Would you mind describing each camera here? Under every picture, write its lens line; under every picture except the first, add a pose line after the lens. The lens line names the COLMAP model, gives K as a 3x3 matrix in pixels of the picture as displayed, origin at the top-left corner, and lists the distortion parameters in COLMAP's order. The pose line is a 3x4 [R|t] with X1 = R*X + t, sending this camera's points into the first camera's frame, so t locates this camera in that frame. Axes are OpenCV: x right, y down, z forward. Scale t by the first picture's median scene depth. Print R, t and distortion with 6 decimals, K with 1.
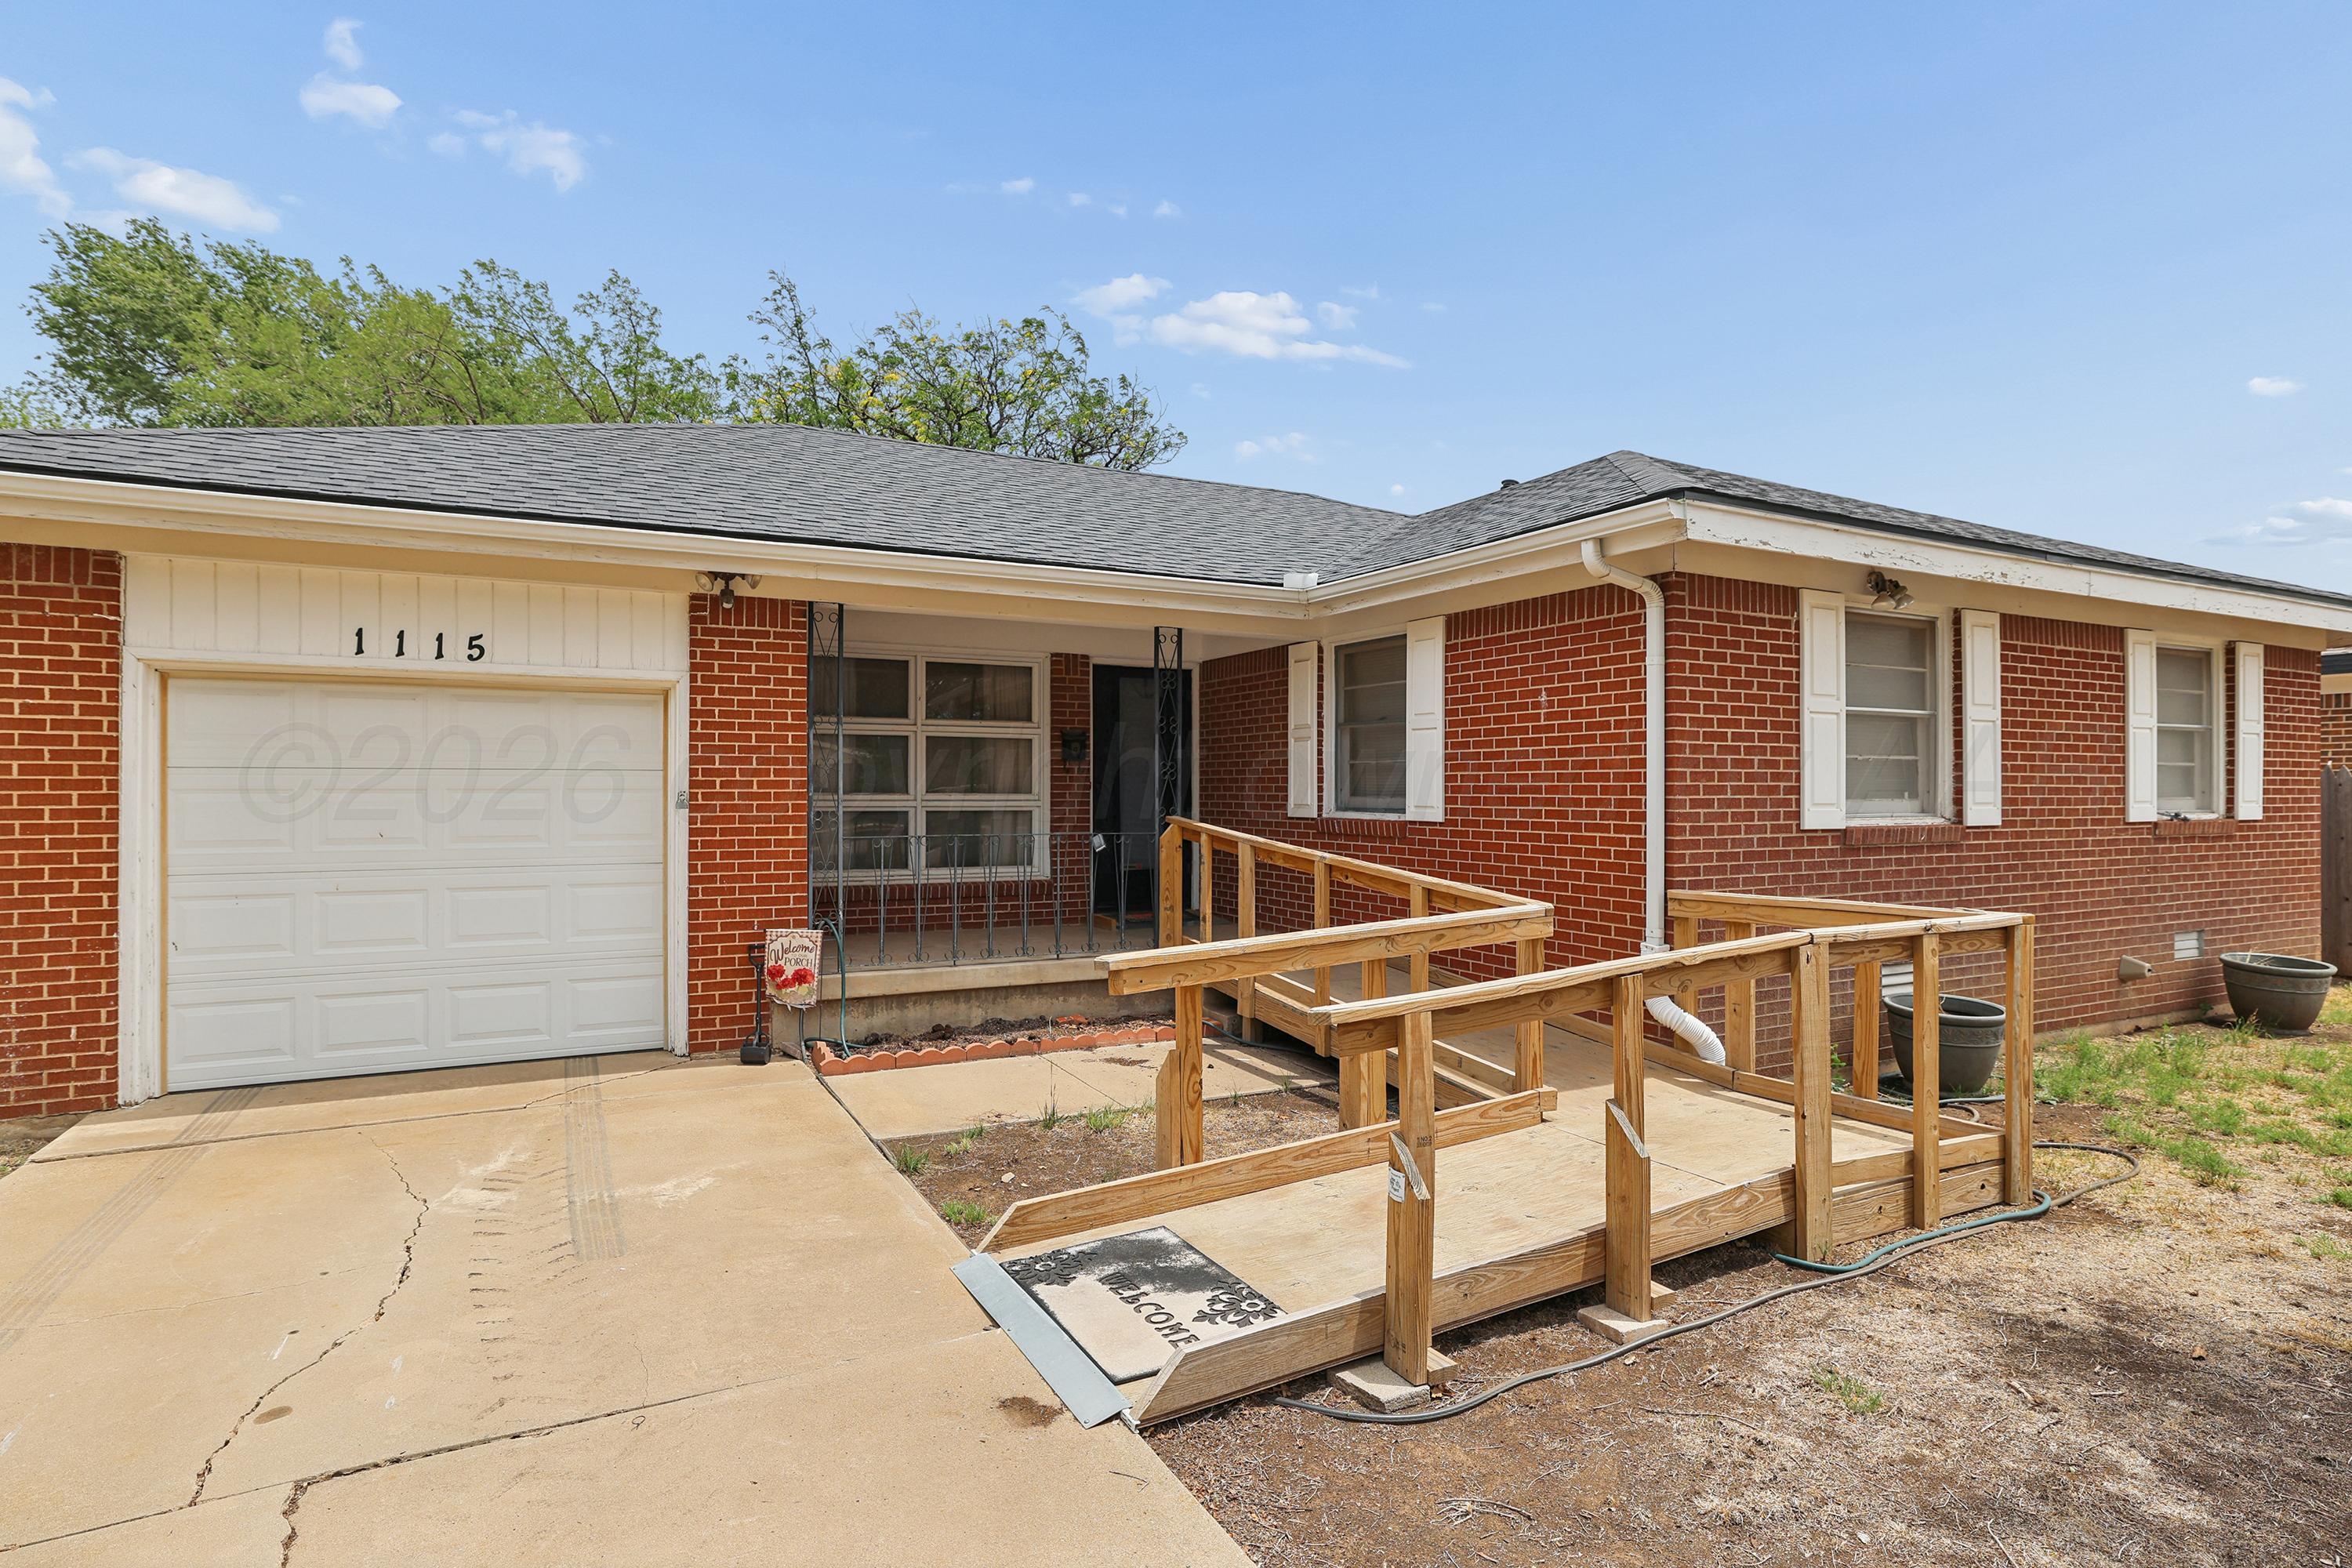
lens RADIAL K [[1194.3, 0, 1167.7], [0, 1194.3, 773.5], [0, 0, 1]] dist [-0.004229, -0.000548]
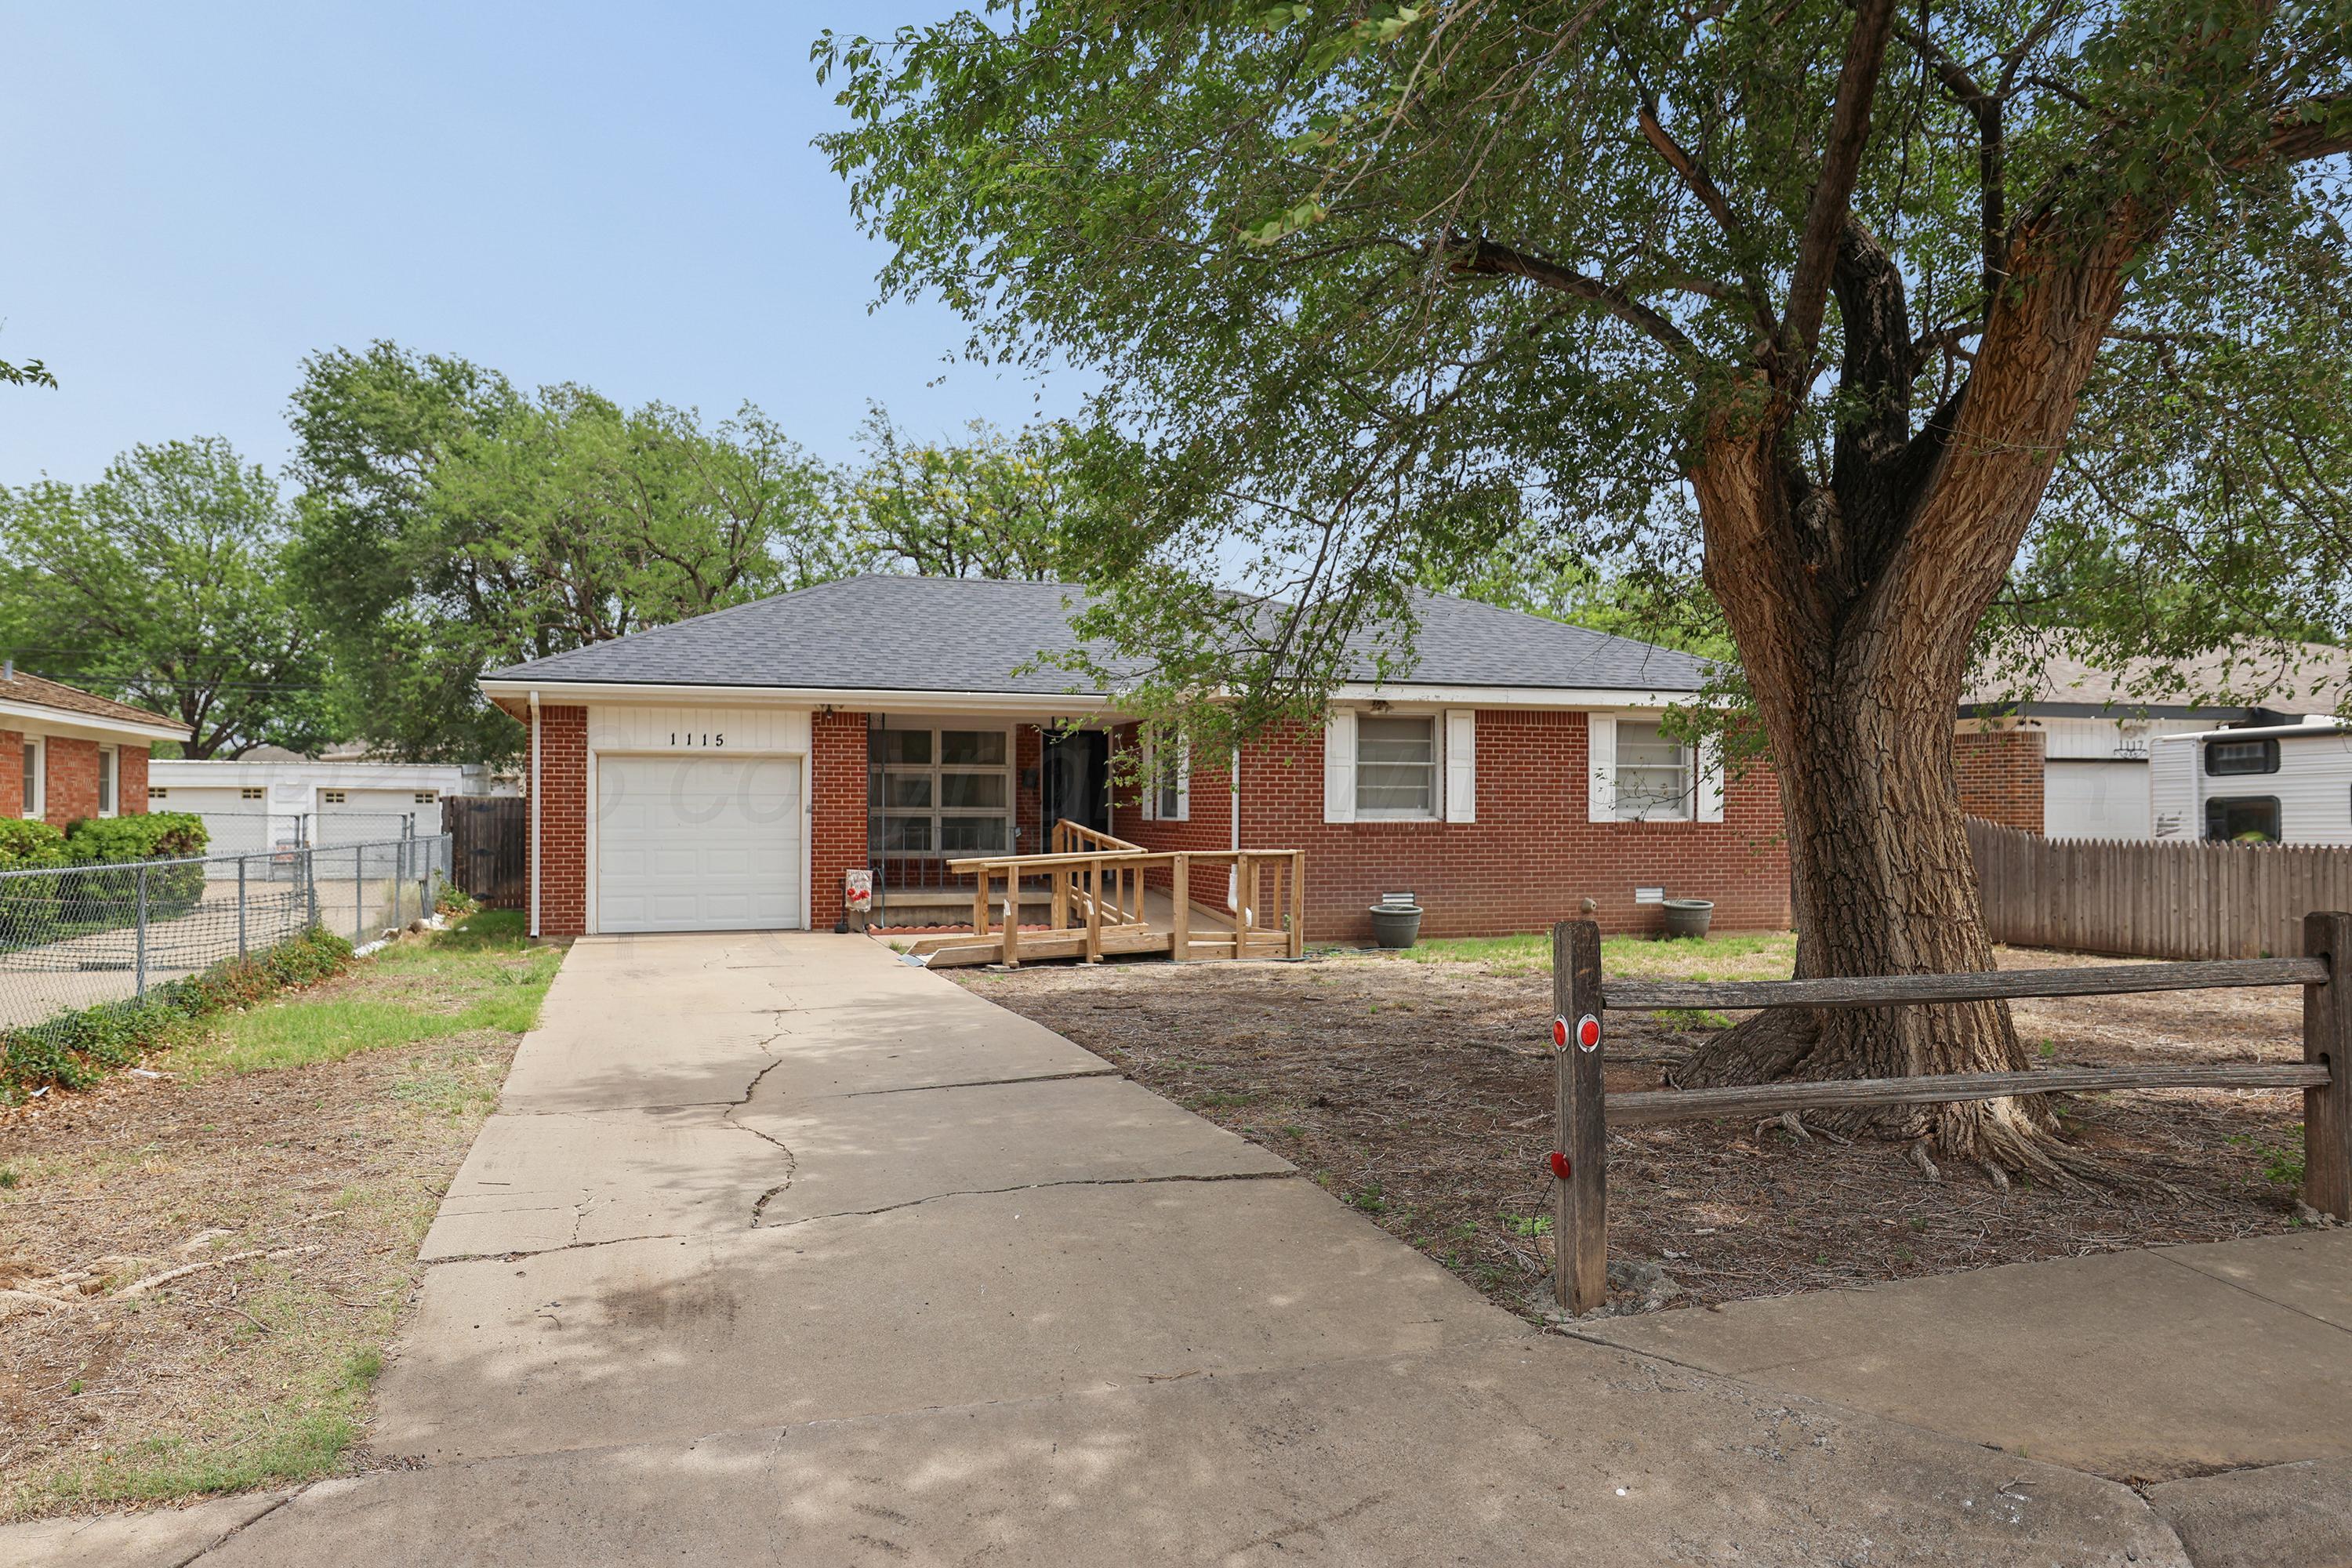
lens RADIAL K [[1606.4, 0, 1182.6], [0, 1606.4, 773.1], [0, 0, 1]] dist [0.021006, 0.004699]
pose [[0.989367, -0.002994, -0.145413, 0.641633], [0.001620, 0.999953, -0.009568, -0.012593], [0.145434, 0.009231, 0.989325, -1.666074]]
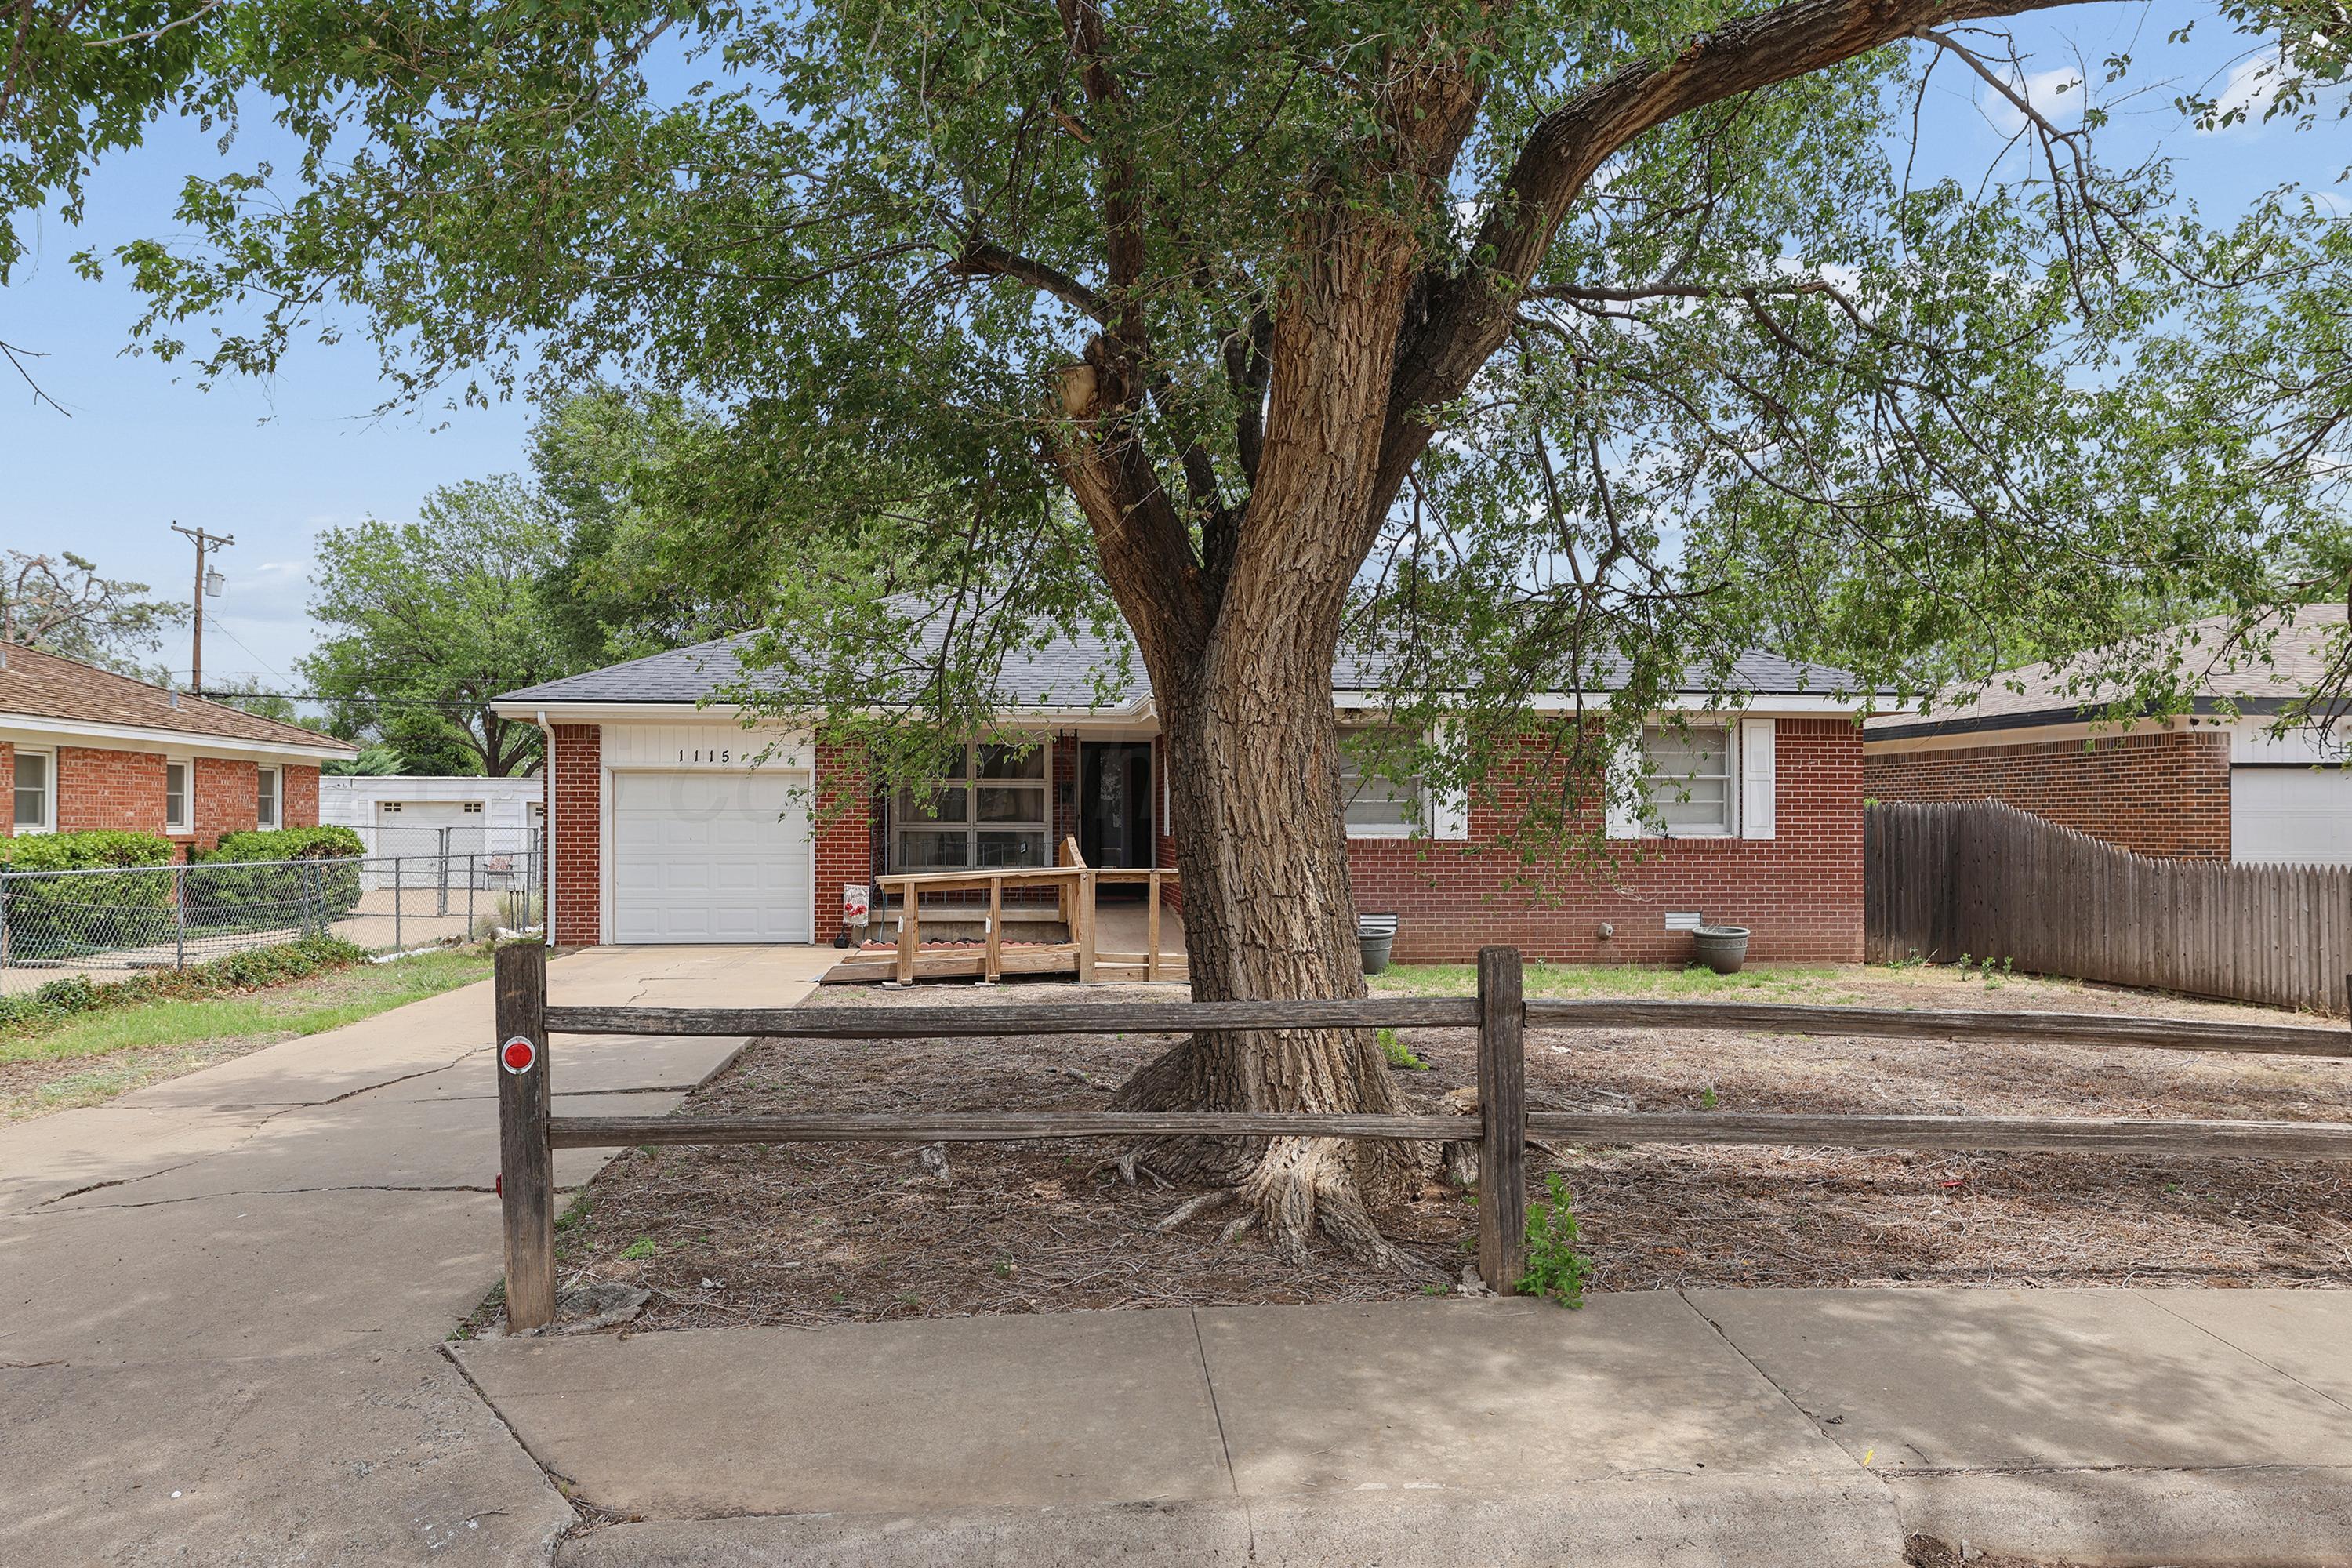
lens RADIAL K [[1701.8, 0, 1176.0], [0, 1701.8, 784.0], [0, 0, 1]] dist [0.009418, 0.006457]
pose [[0.929791, -0.007380, -0.368013, 1.271732], [0.004182, 0.999946, -0.009485, -0.016710], [0.368063, 0.007280, 0.929772, -1.531987]]
